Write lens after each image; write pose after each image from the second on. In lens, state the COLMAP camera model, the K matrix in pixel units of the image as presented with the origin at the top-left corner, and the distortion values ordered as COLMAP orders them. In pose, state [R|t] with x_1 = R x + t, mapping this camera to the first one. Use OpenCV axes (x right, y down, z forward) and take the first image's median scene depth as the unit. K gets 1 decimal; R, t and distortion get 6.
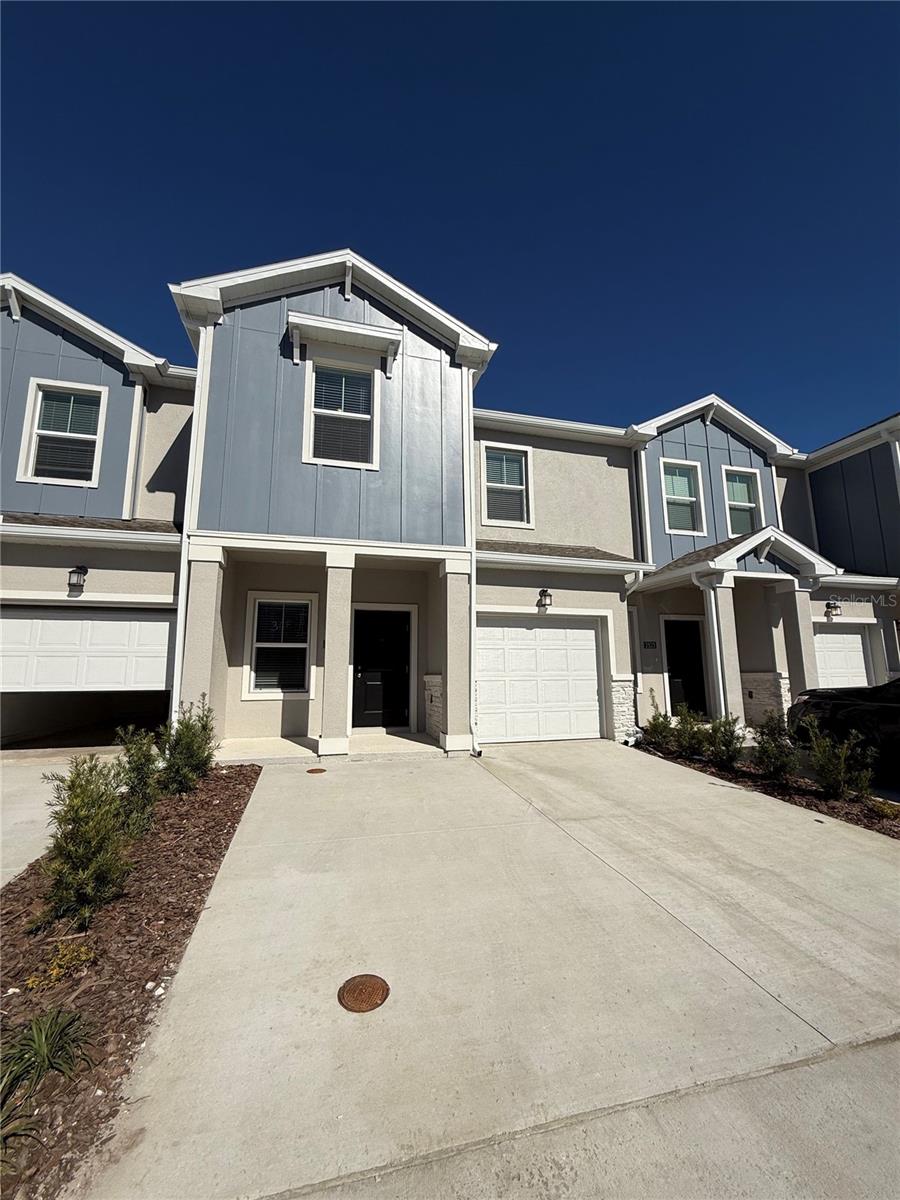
lens RADIAL K [[479.3, 0, 450.0], [0, 479.3, 600.0], [0, 0, 1]] dist [0.001246, 0.000173]
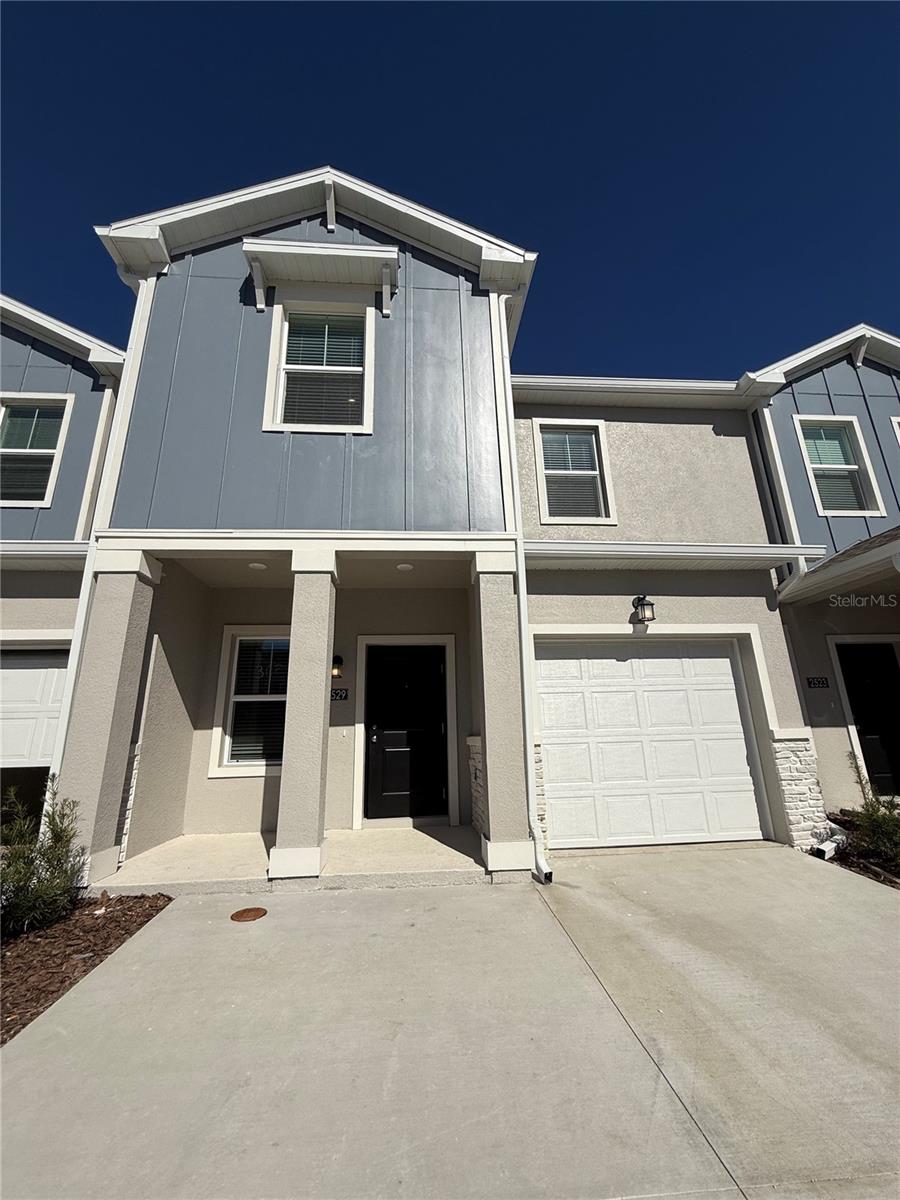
lens RADIAL K [[479.3, 0, 450.0], [0, 479.3, 600.0], [0, 0, 1]] dist [0.001246, 0.000173]
pose [[0.982555, -0.068541, -0.172881, 0.057563], [0.046986, 0.990939, -0.125828, 0.052598], [0.179939, 0.115510, 0.976872, 0.329671]]
